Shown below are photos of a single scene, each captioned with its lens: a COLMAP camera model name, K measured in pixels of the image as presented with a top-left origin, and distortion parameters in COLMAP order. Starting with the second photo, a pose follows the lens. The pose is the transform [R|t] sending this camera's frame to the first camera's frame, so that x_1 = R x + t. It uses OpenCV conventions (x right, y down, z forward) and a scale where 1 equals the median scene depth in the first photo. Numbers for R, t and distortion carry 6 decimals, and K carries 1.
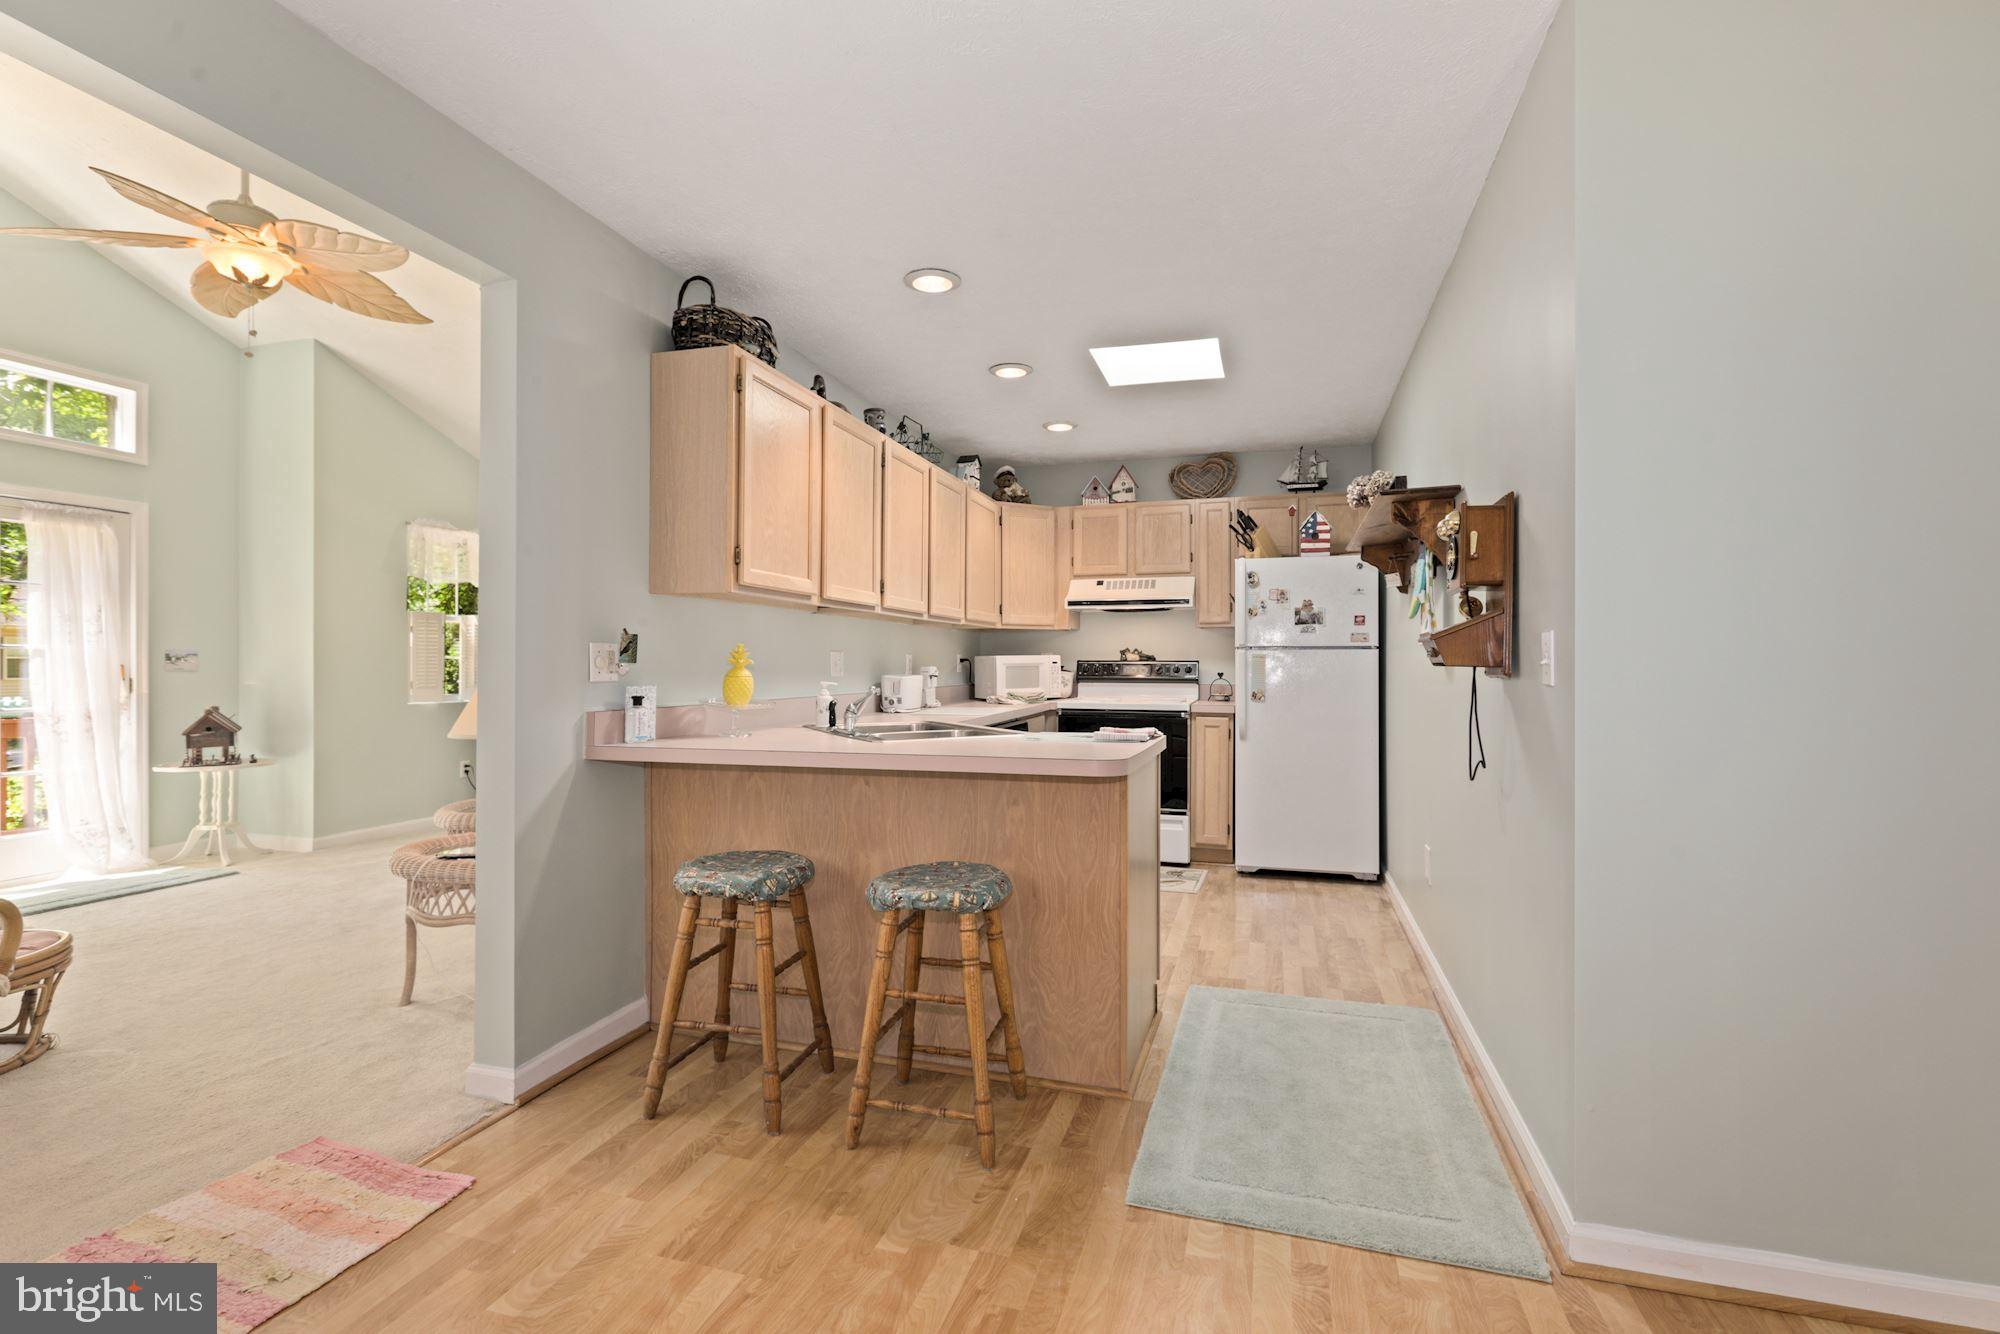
lens RADIAL K [[895.4, 0, 998.9], [0, 895.4, 662.5], [0, 0, 1]] dist [-0.002025, 0.000199]
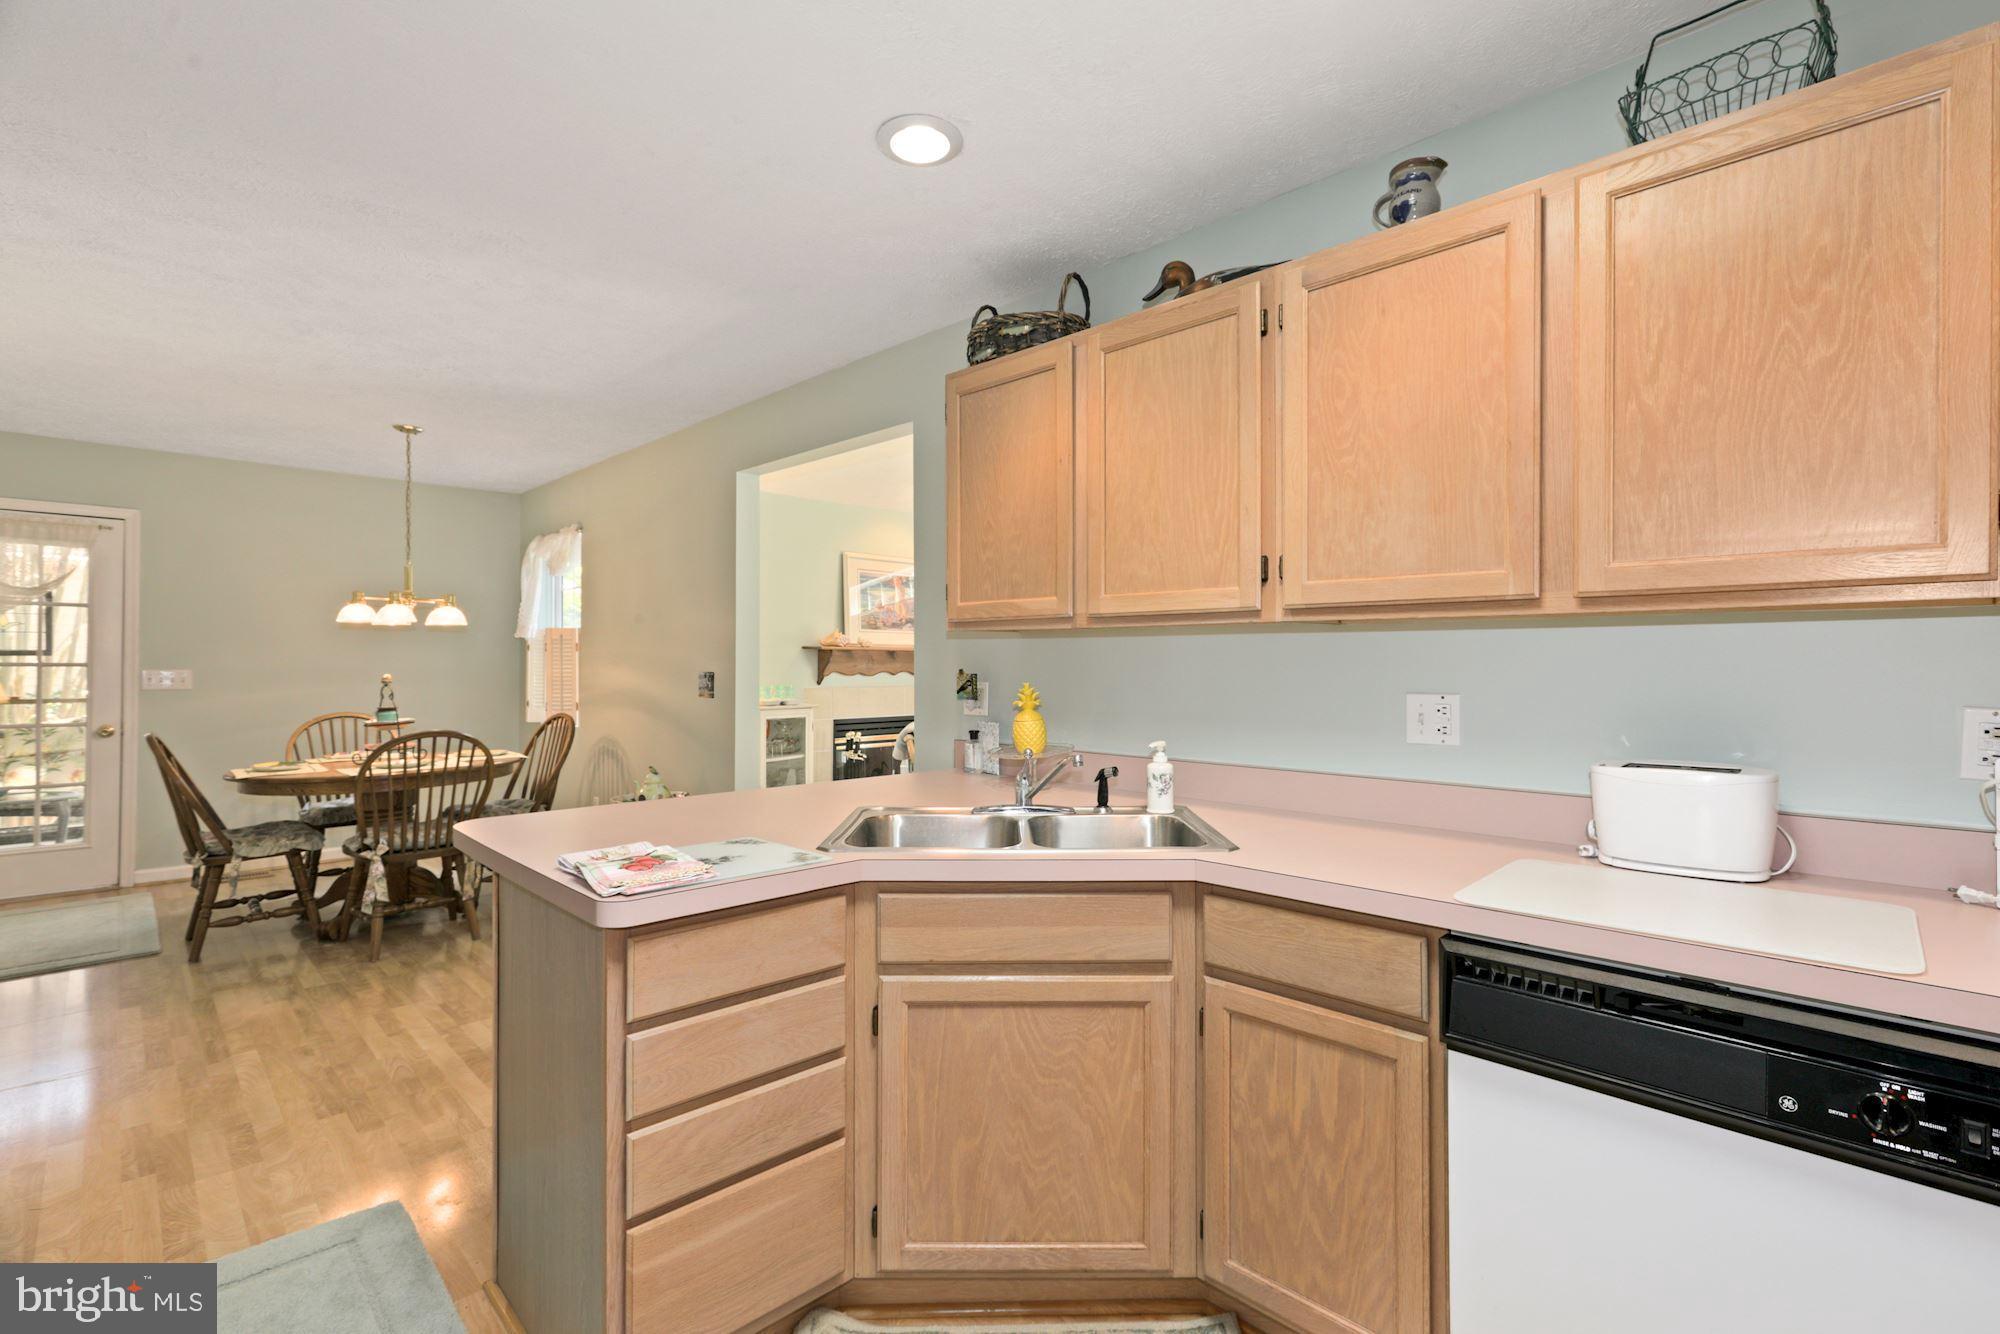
lens RADIAL K [[898.3, 0, 986.7], [0, 898.3, 651.1], [0, 0, 1]] dist [-0.000972, 0.000090]
pose [[-0.492101, -0.010508, -0.870475, 0.404057], [0.002666, 0.999904, -0.013577, -0.033261], [0.870534, -0.009002, -0.492025, 1.158098]]
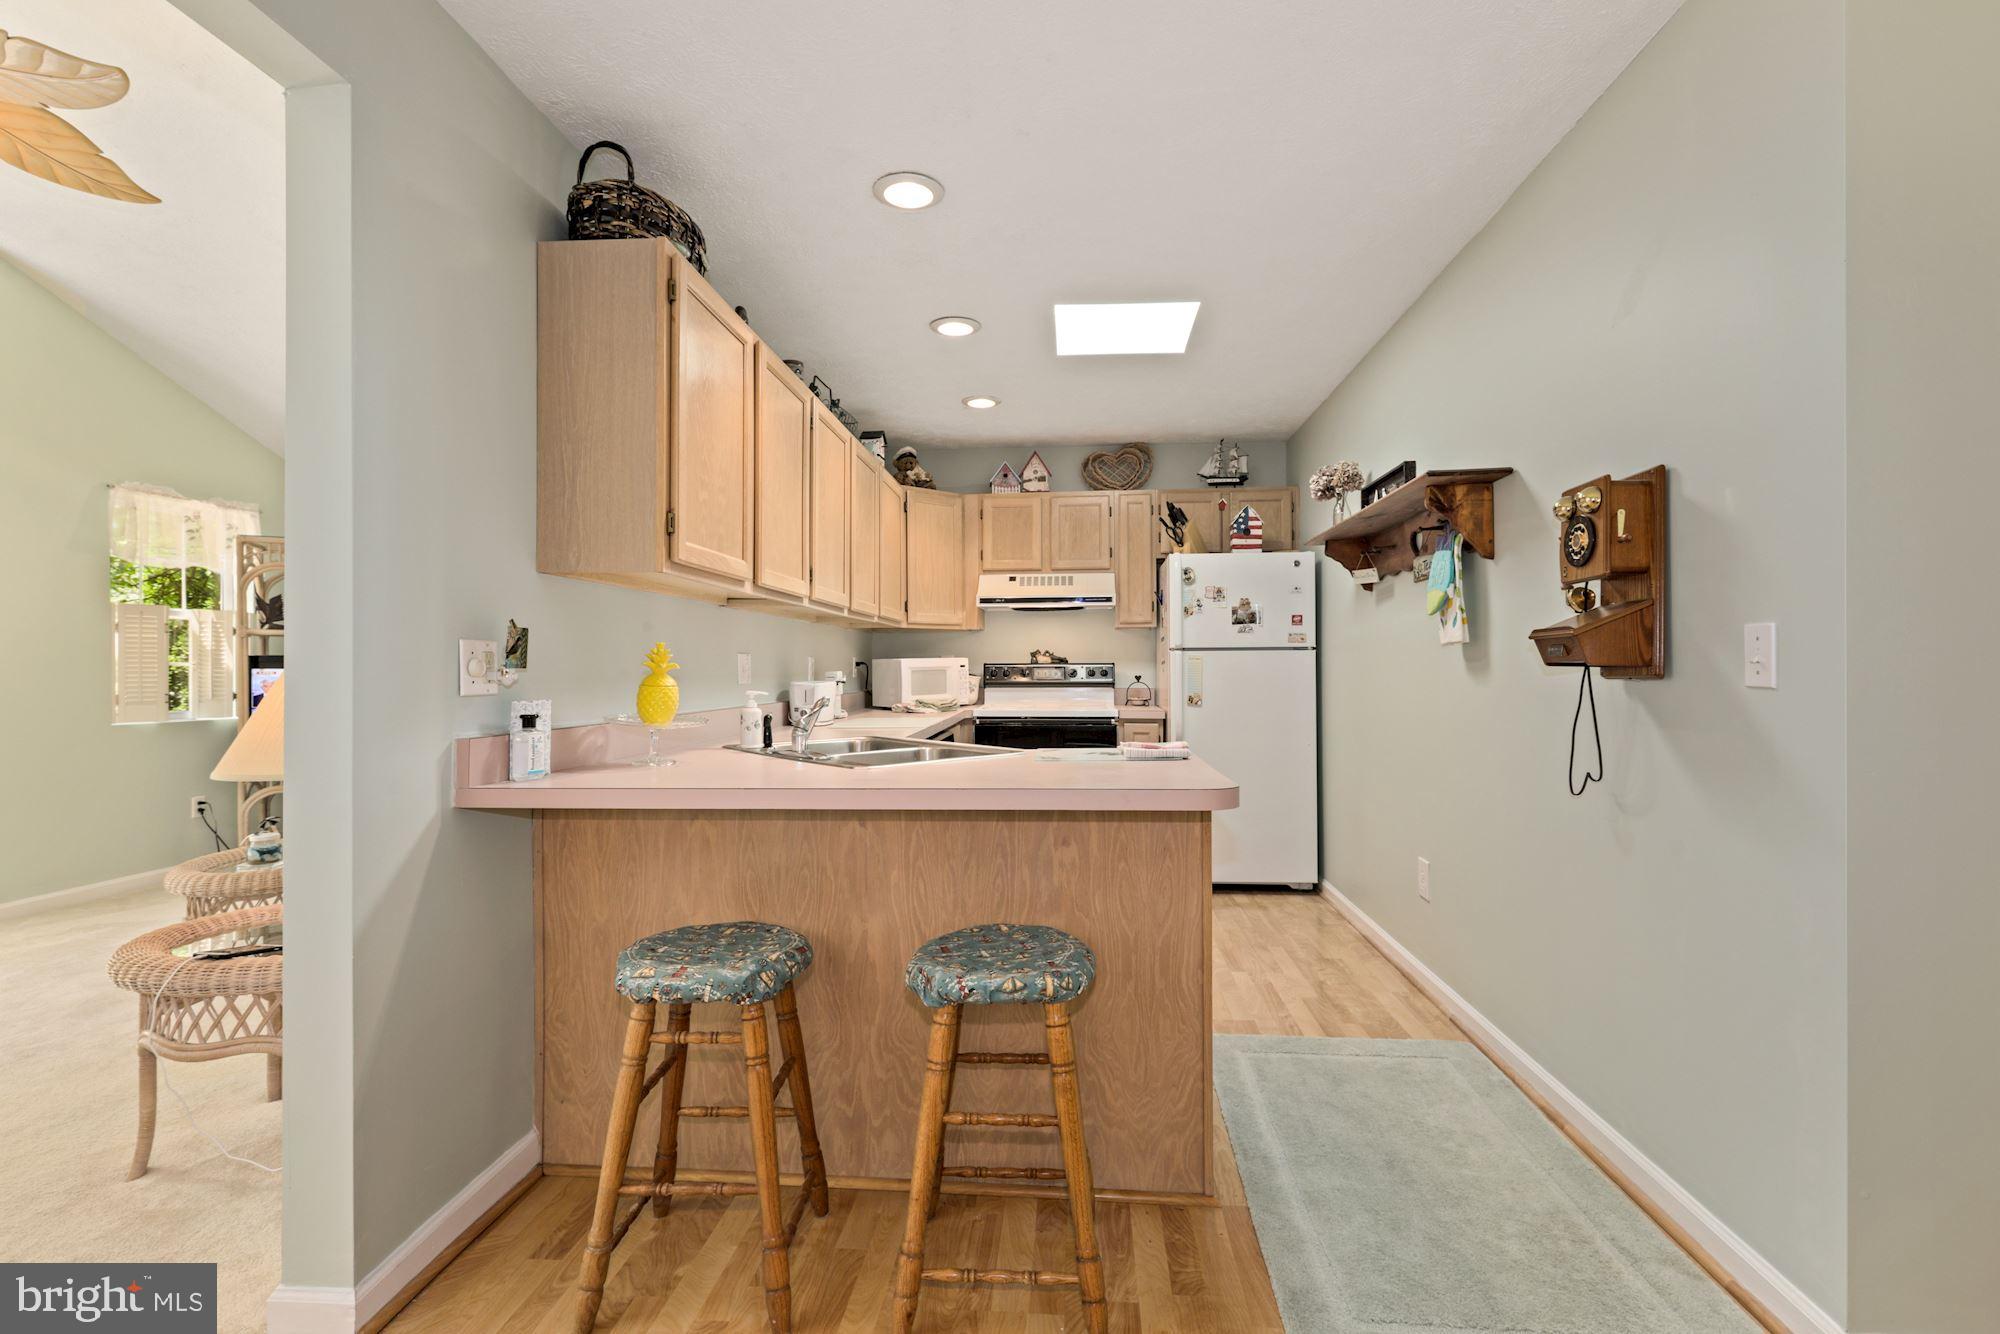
lens RADIAL K [[888.1, 0, 1000.0], [0, 888.1, 667.0], [0, 0, 1]] dist [0.000681, -0.000428]
pose [[0.976981, -0.005573, 0.213253, -0.140068], [0.005454, 0.999984, 0.001143, 0.000553], [-0.213256, 0.000047, 0.976996, 0.170564]]
